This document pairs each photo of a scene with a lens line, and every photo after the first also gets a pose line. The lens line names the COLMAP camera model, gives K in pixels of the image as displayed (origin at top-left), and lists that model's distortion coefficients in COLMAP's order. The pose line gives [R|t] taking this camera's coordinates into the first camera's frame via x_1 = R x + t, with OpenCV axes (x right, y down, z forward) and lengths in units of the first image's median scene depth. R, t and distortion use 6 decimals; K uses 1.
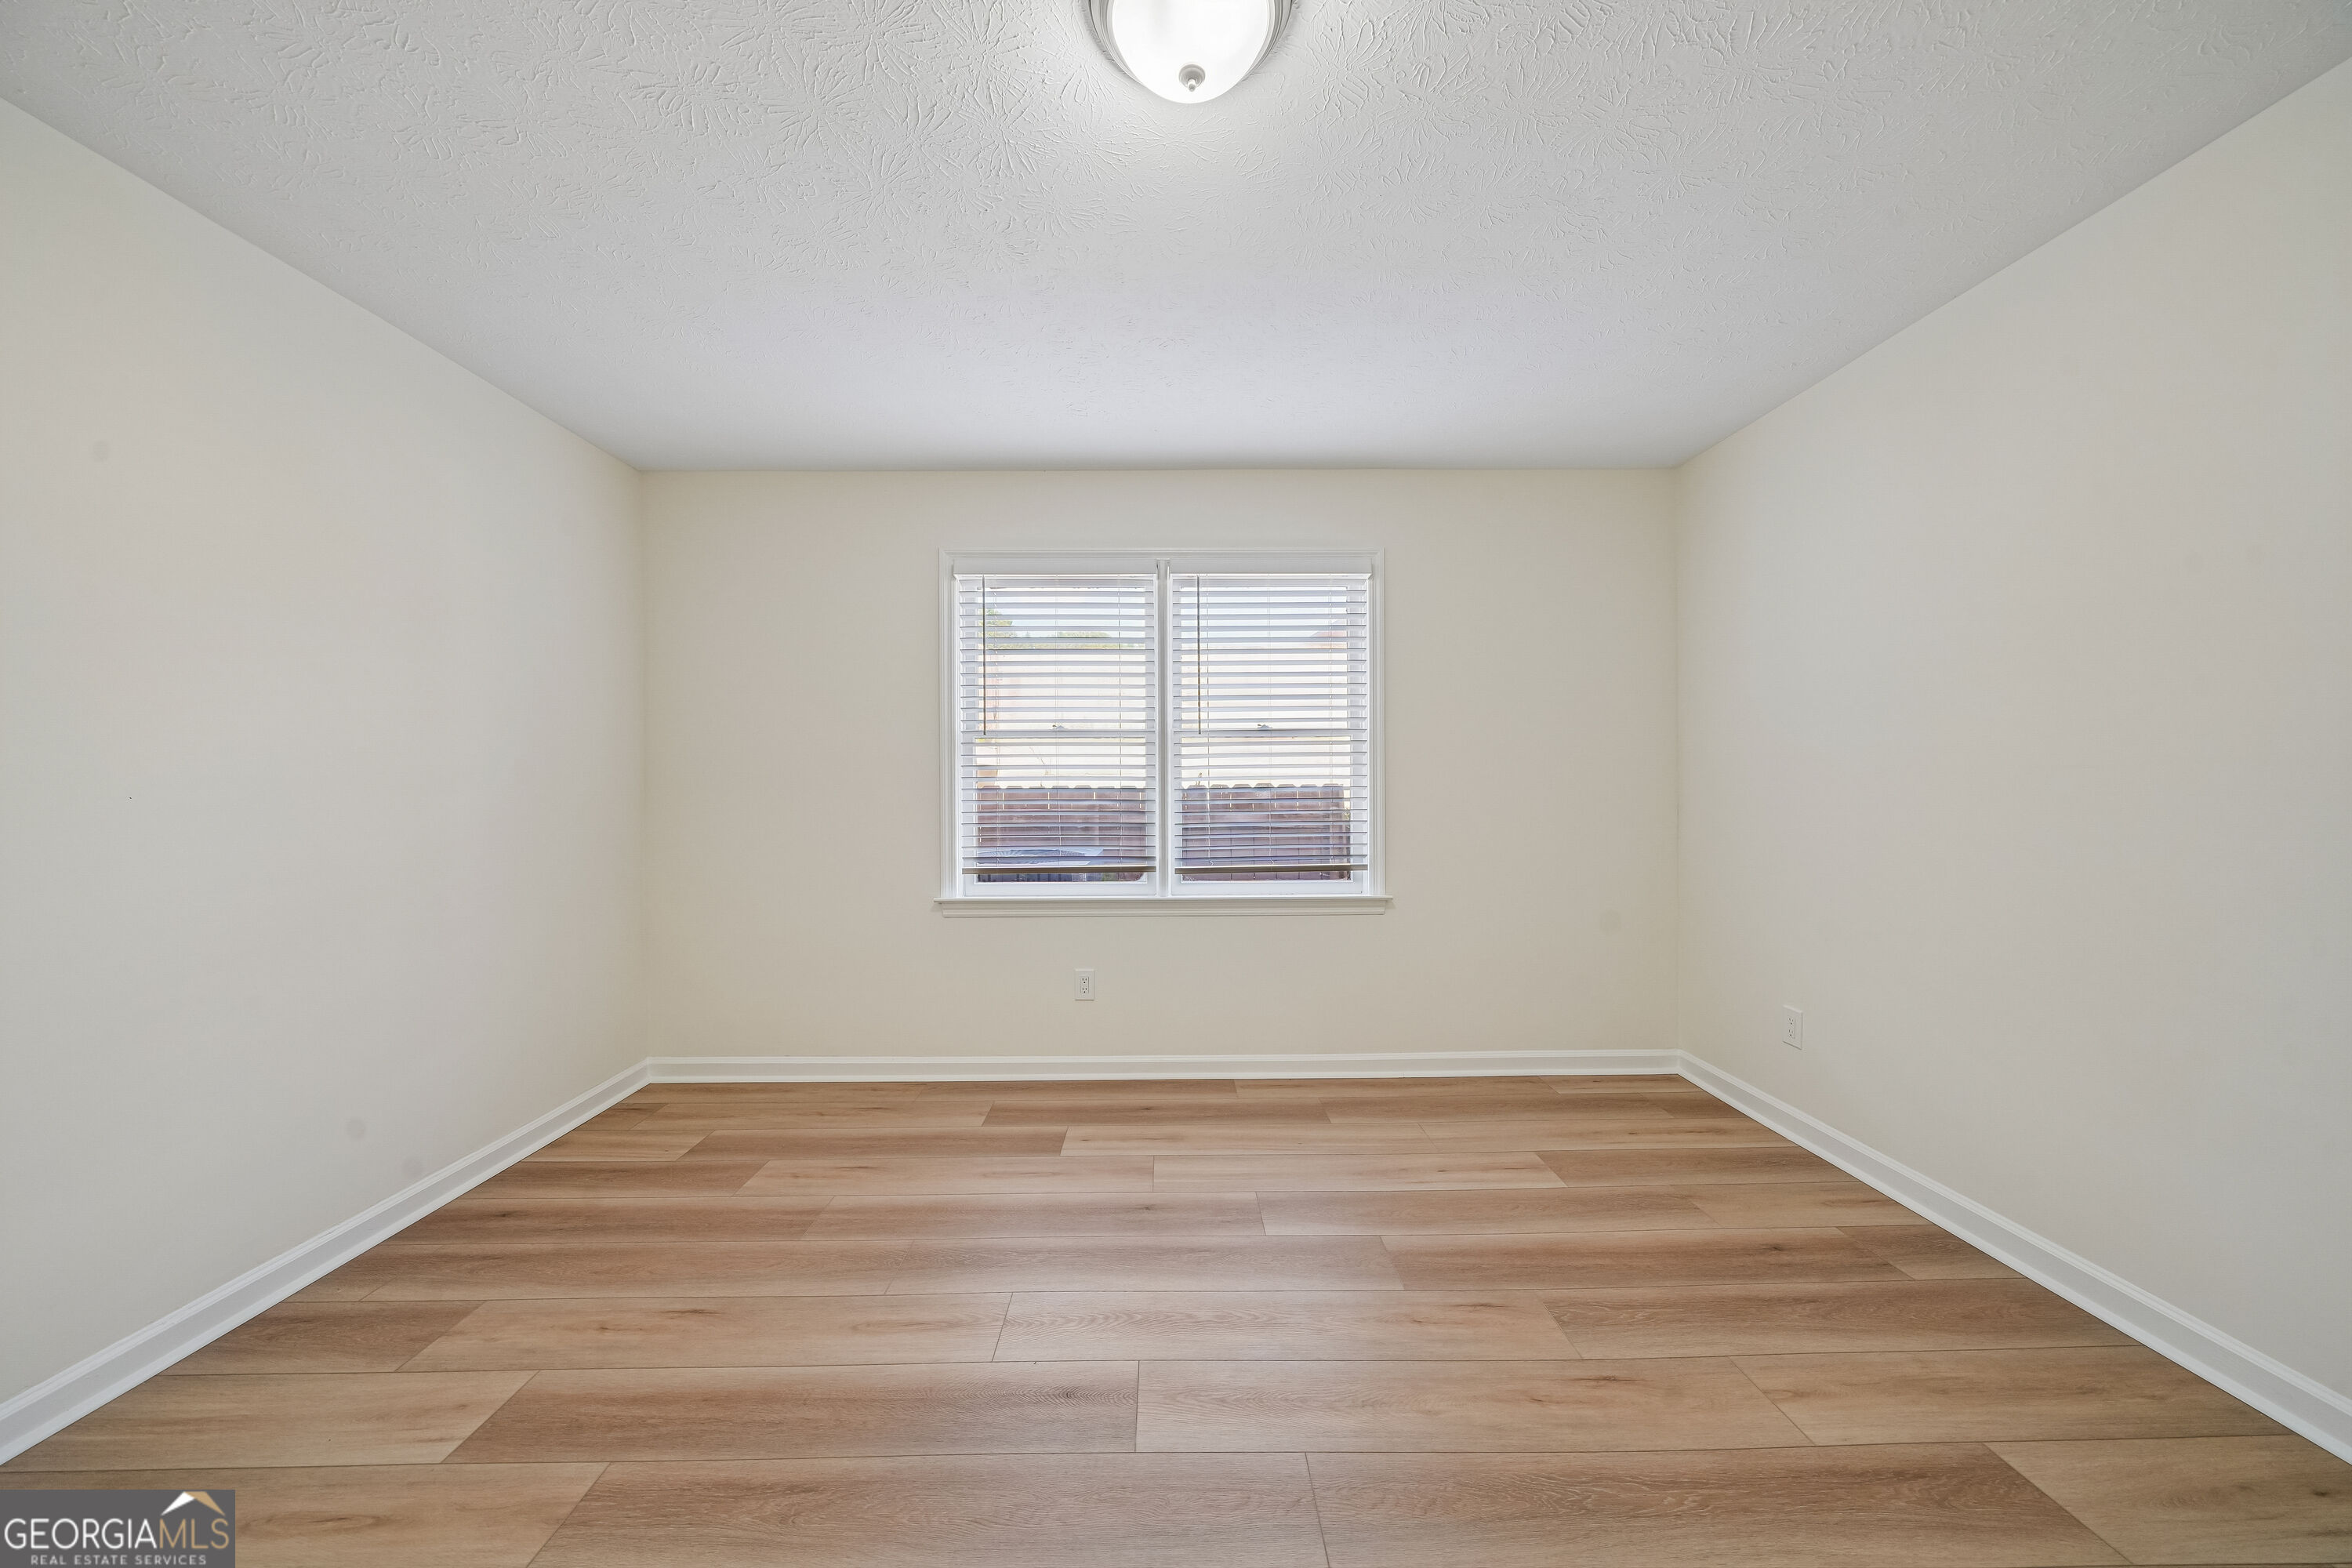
lens RADIAL K [[801.0, 0, 1176.4], [0, 801.0, 791.5], [0, 0, 1]] dist [-0.000638, -0.000095]
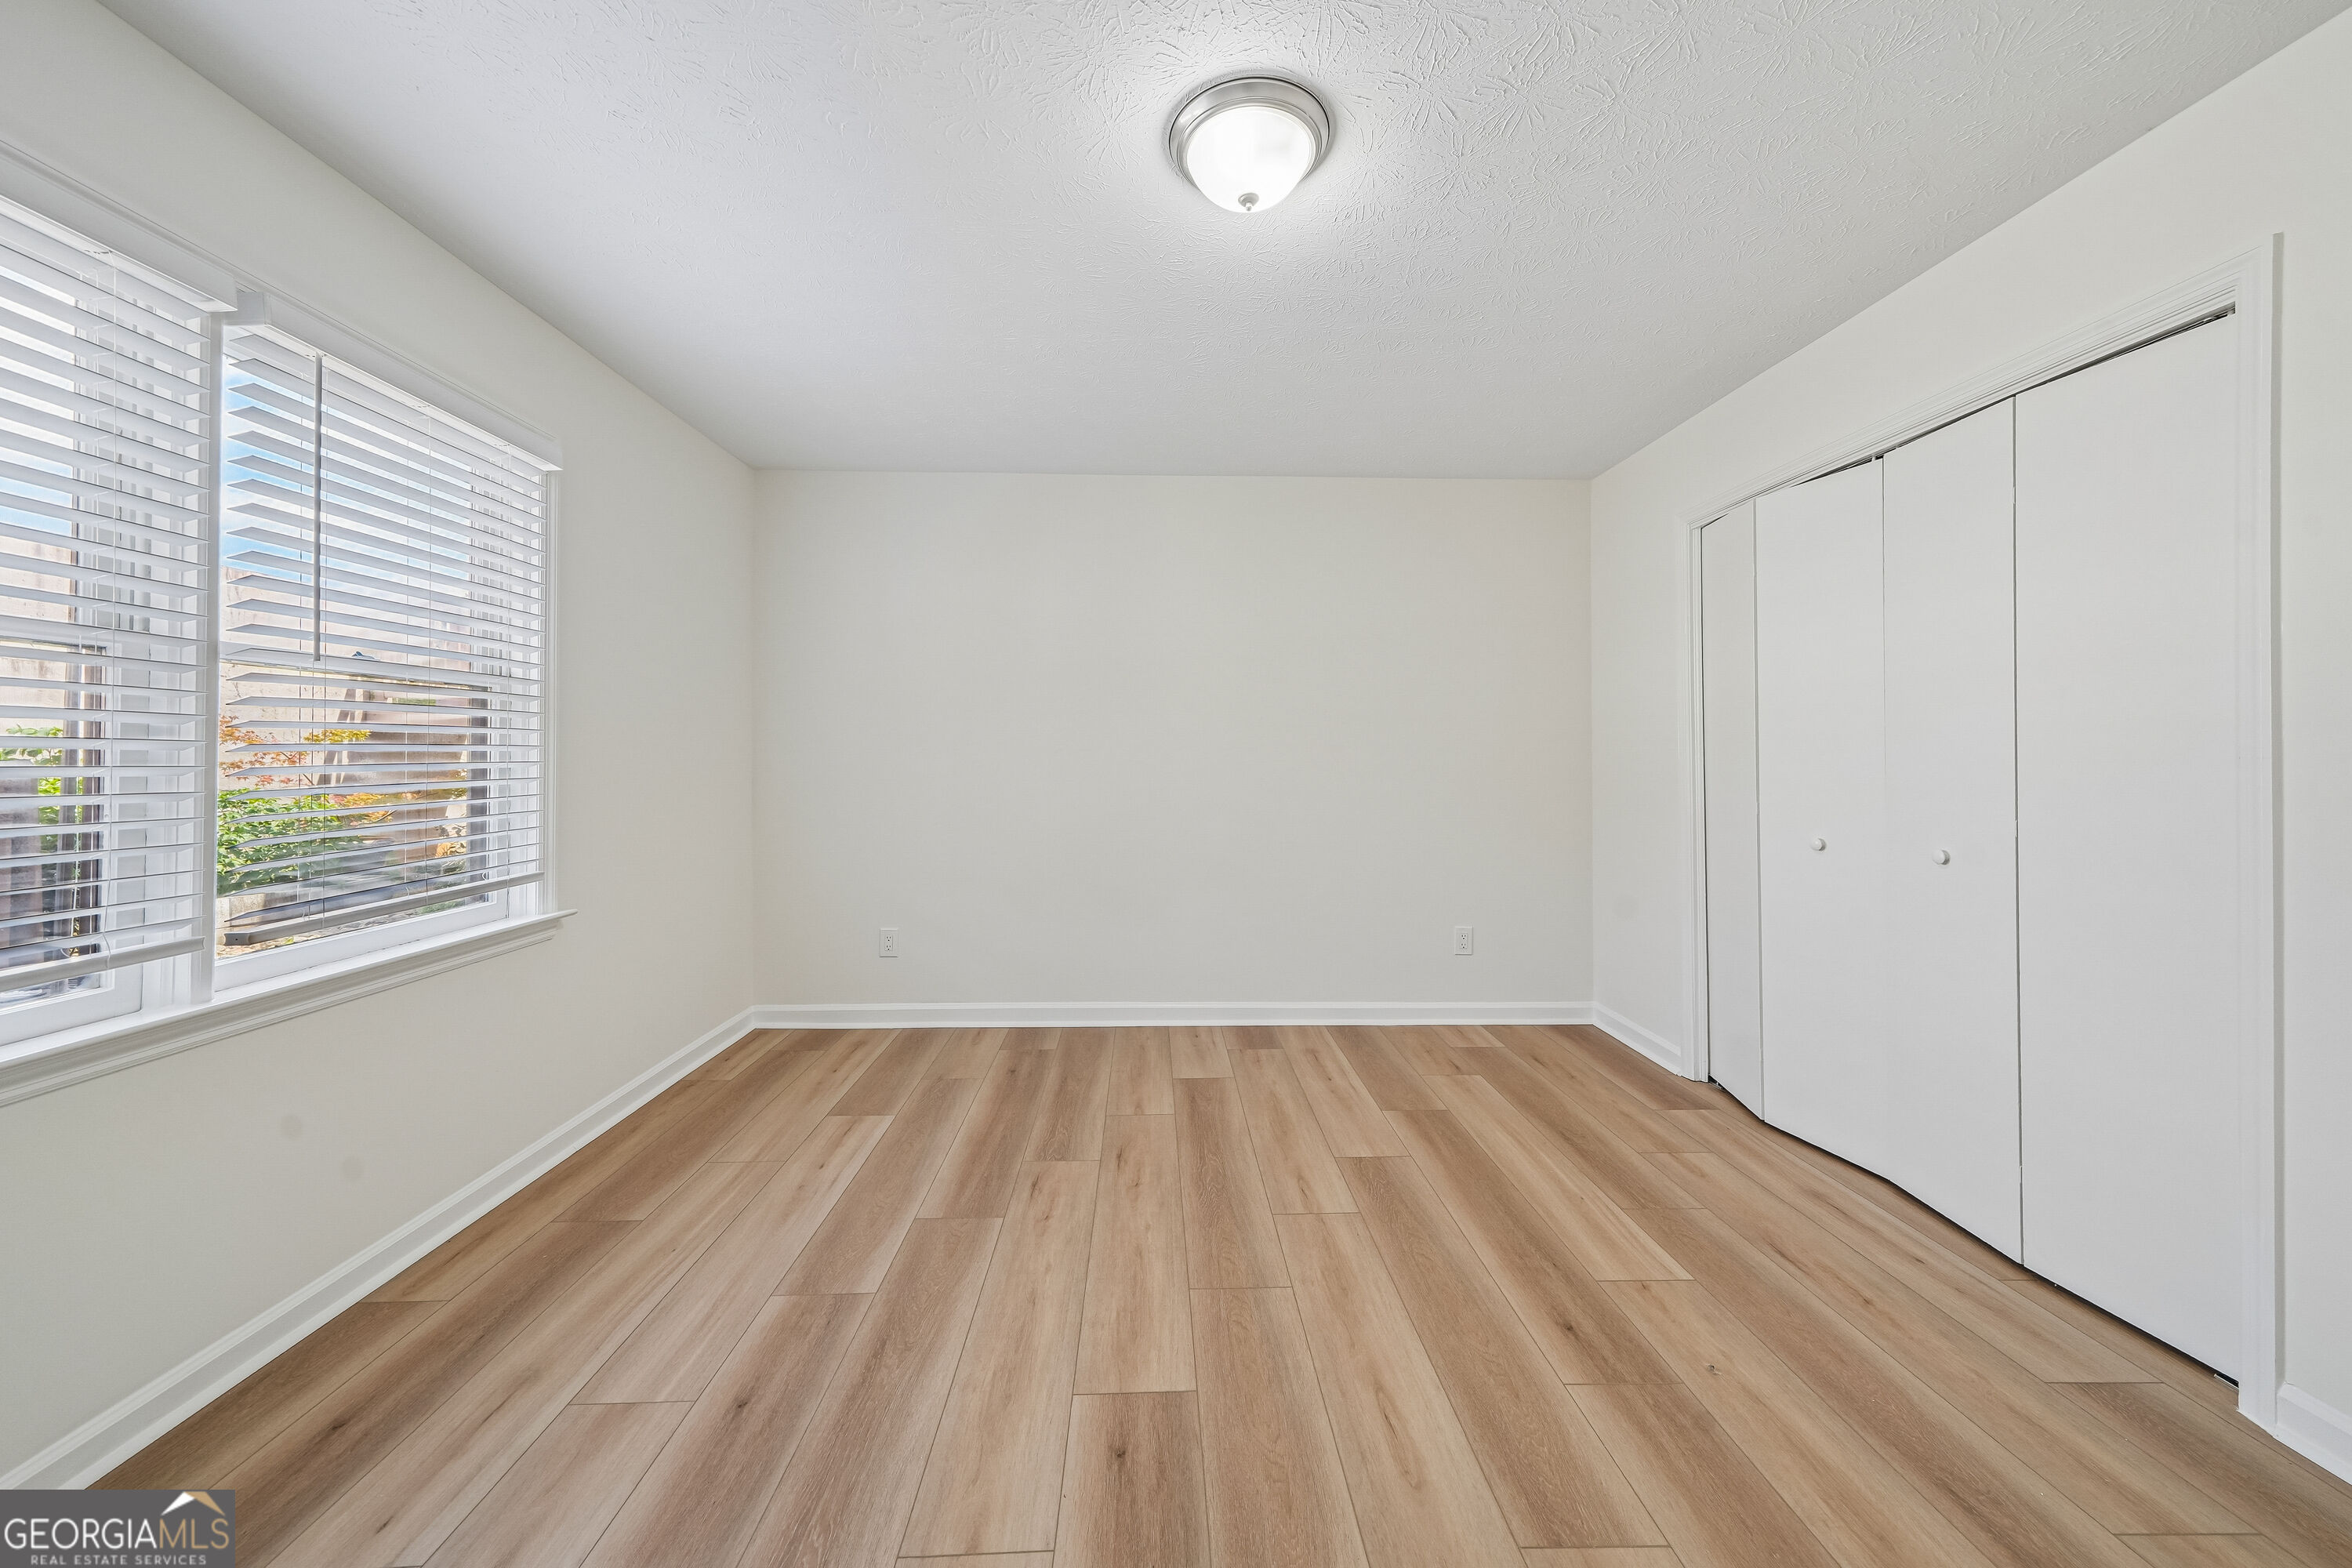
lens RADIAL K [[807.5, 0, 1170.1], [0, 807.5, 772.8], [0, 0, 1]] dist [0.000523, 0.000091]
pose [[-0.012629, -0.009448, 0.999876, -0.590946], [0.005625, 0.999939, 0.009520, -0.003420], [-0.999904, 0.005744, -0.012575, 0.552769]]
